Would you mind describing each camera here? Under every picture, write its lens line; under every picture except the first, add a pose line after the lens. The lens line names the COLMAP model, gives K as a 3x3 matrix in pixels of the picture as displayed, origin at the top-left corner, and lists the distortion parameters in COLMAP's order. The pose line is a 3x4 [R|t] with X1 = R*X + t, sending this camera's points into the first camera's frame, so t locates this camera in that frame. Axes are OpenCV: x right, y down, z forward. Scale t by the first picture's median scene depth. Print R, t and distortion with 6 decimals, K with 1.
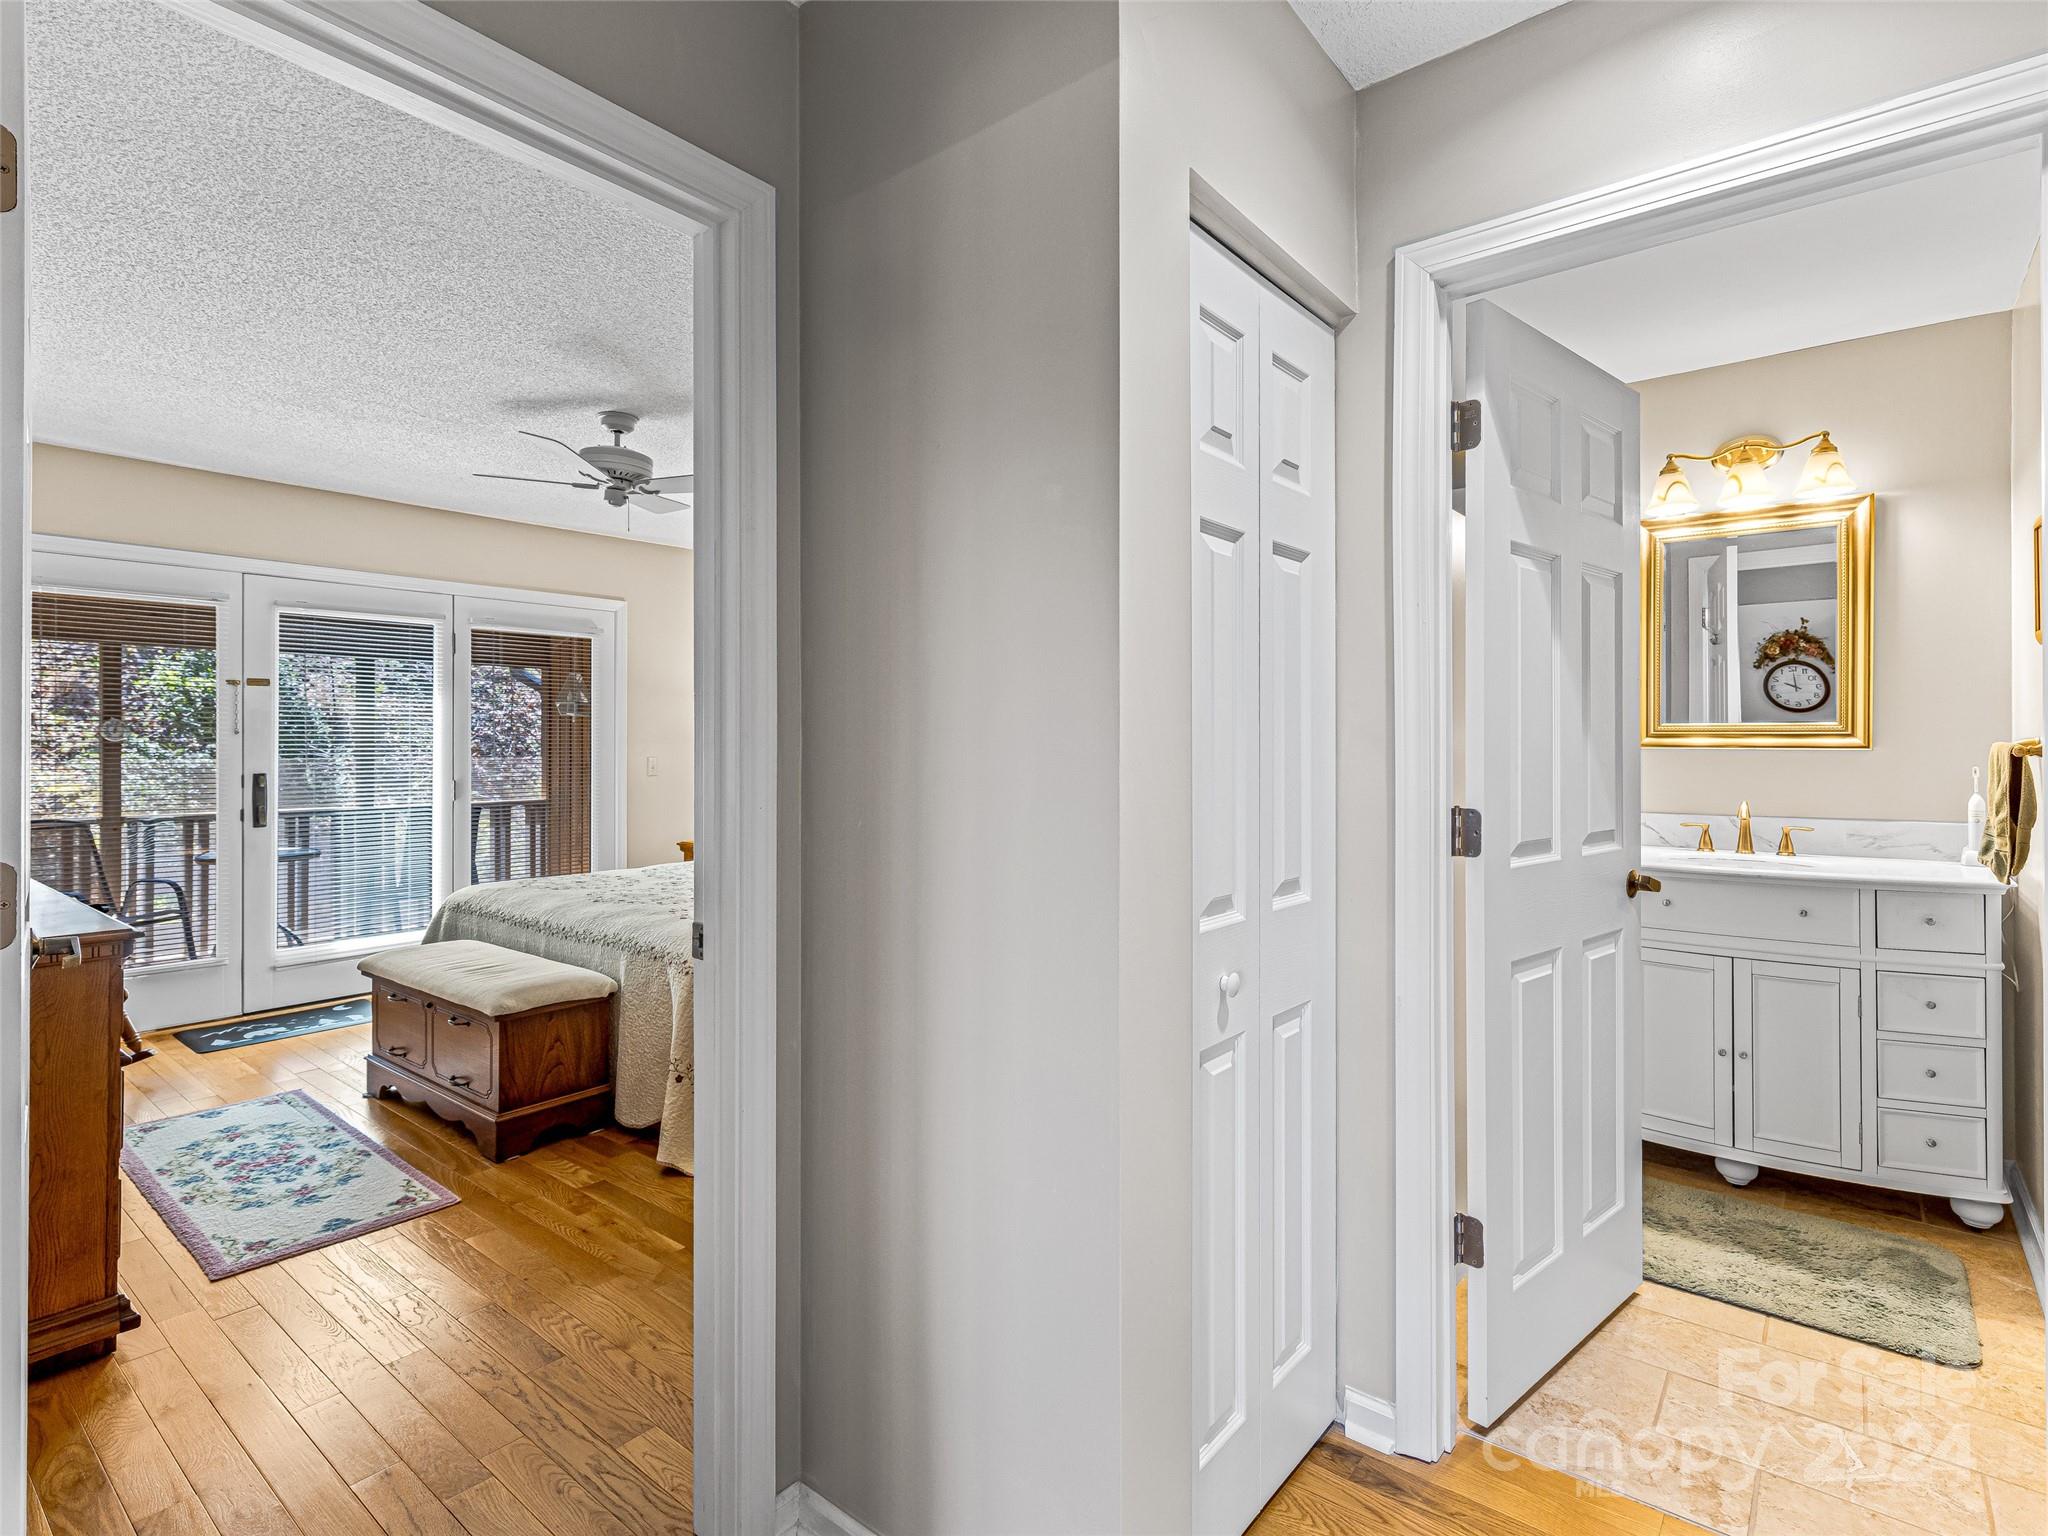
lens RADIAL K [[1044.1, 0, 1024.5], [0, 1044.1, 757.2], [0, 0, 1]] dist [0.006139, -0.001202]
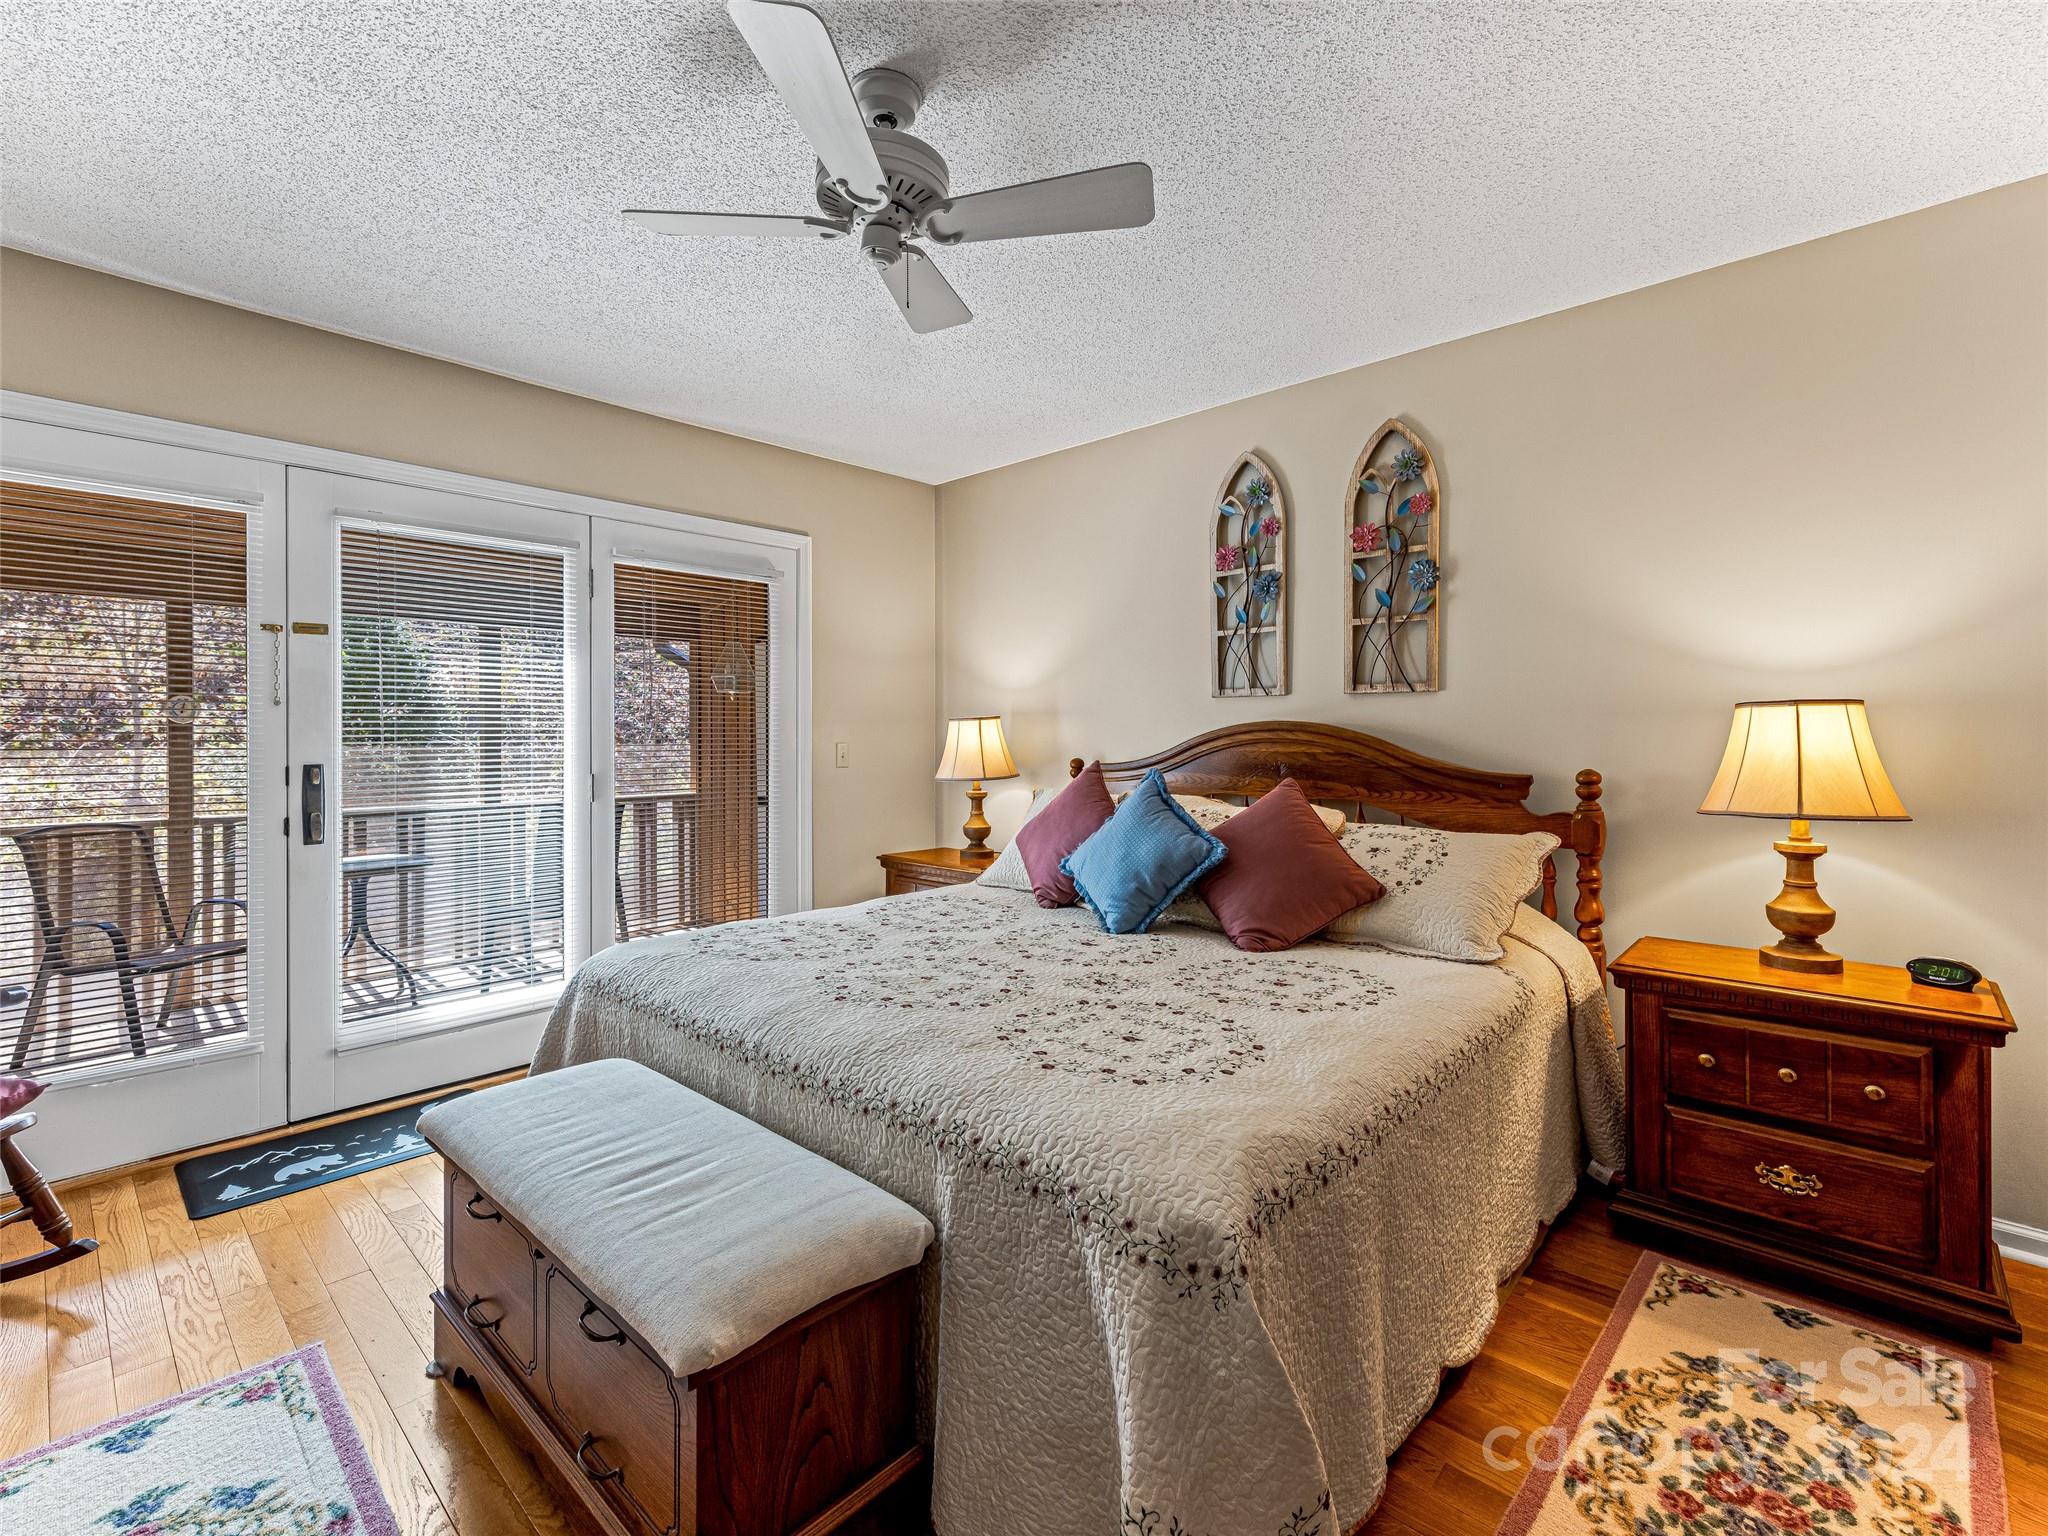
lens RADIAL K [[932.6, 0, 1025.7], [0, 932.6, 758.1], [0, 0, 1]] dist [0.004916, -0.000705]
pose [[0.997803, 0.001526, -0.066237, -0.230836], [-0.000791, 0.999938, 0.011135, 0.004489], [0.066250, -0.011058, 0.997742, 0.426730]]
